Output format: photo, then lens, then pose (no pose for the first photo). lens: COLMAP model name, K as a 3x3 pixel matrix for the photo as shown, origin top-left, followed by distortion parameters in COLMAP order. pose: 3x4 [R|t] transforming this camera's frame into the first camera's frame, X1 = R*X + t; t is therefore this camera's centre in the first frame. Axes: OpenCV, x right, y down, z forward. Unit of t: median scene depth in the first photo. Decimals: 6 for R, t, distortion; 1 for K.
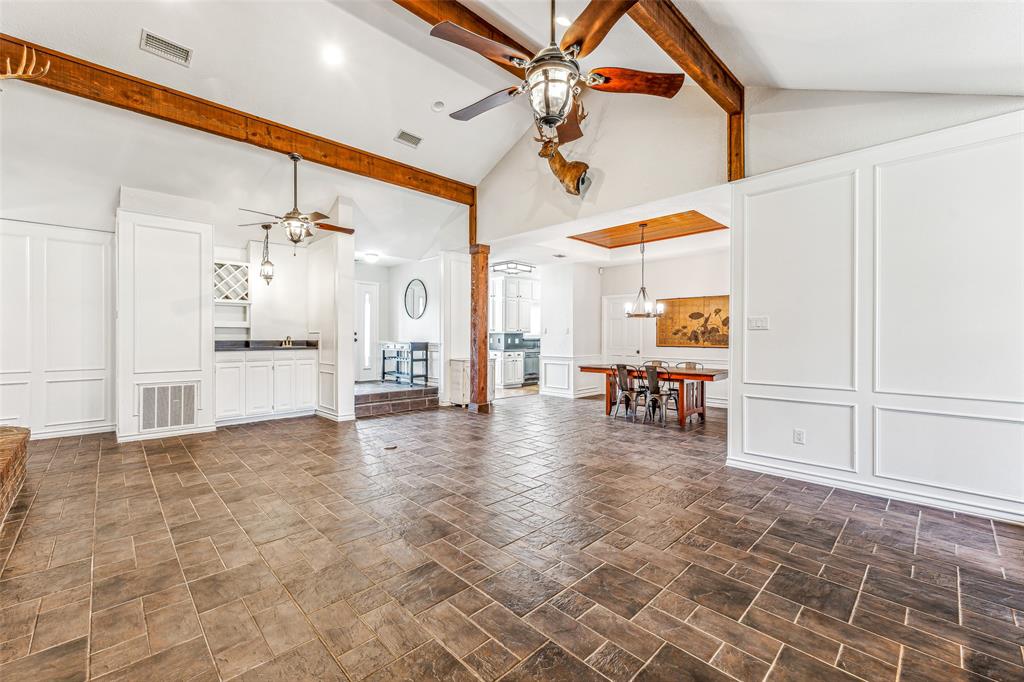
lens RADIAL K [[417.3, 0, 511.3], [0, 417.3, 337.3], [0, 0, 1]] dist [0.001871, 0.000145]
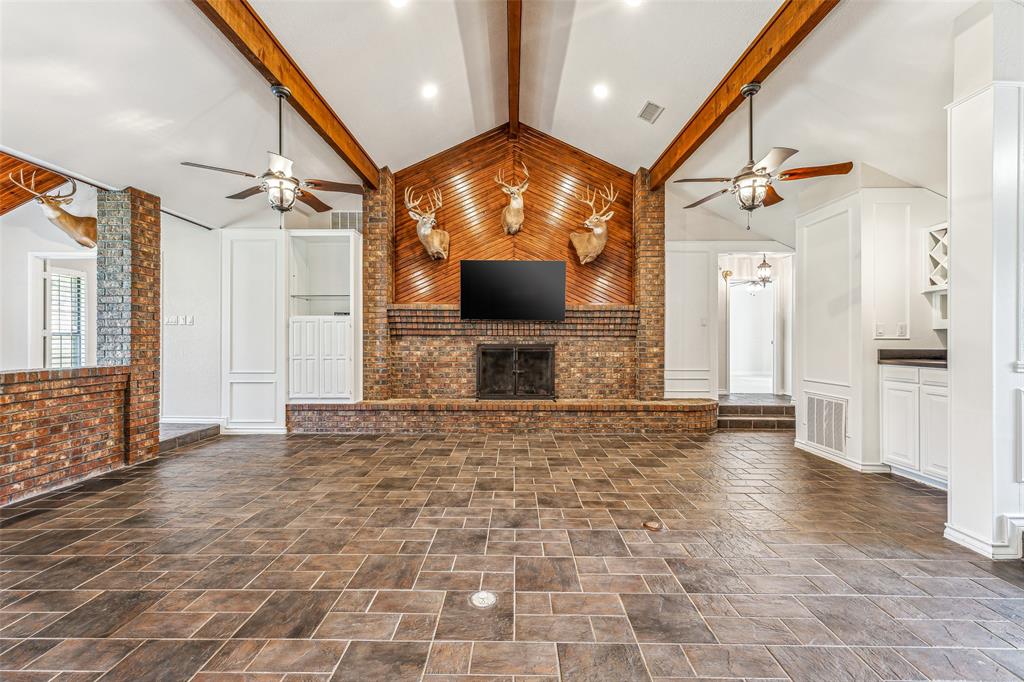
lens RADIAL K [[417.3, 0, 511.3], [0, 417.3, 337.3], [0, 0, 1]] dist [0.001871, 0.000145]
pose [[-0.701720, -0.007257, -0.712416, 0.375814], [-0.006206, 0.999972, -0.004074, -0.007120], [0.712426, 0.001563, -0.701746, 1.672567]]
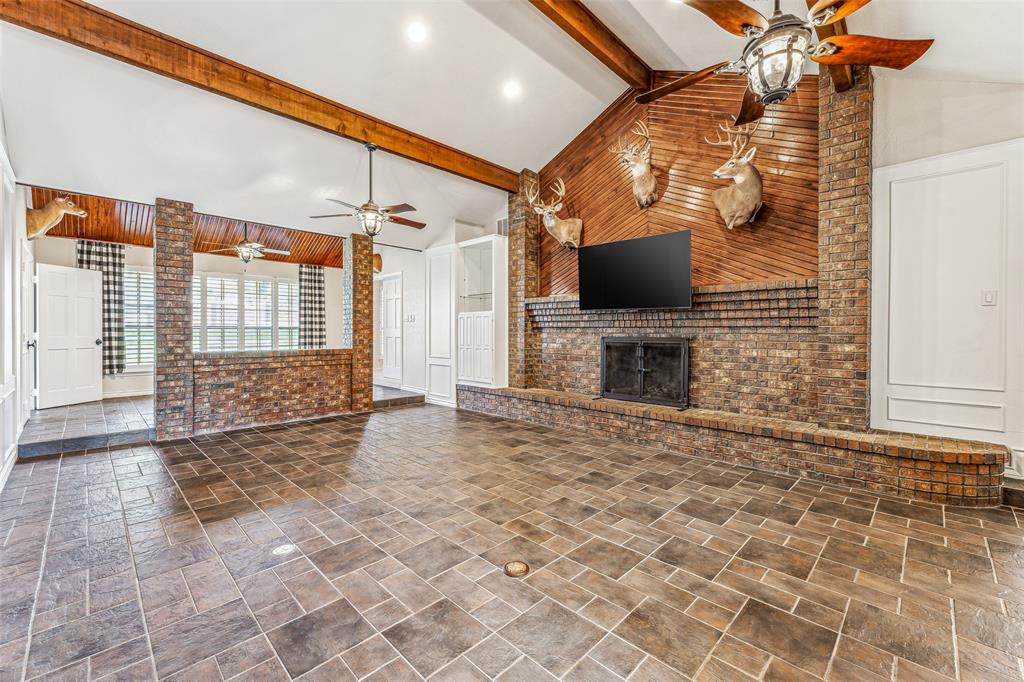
lens RADIAL K [[422.5, 0, 510.3], [0, 422.5, 333.1], [0, 0, 1]] dist [0.001477, 0.000081]
pose [[-0.999845, -0.002572, -0.017440, -0.359493], [-0.002718, 0.999962, 0.008342, -0.011392], [0.017417, 0.008388, -0.999813, 1.937534]]
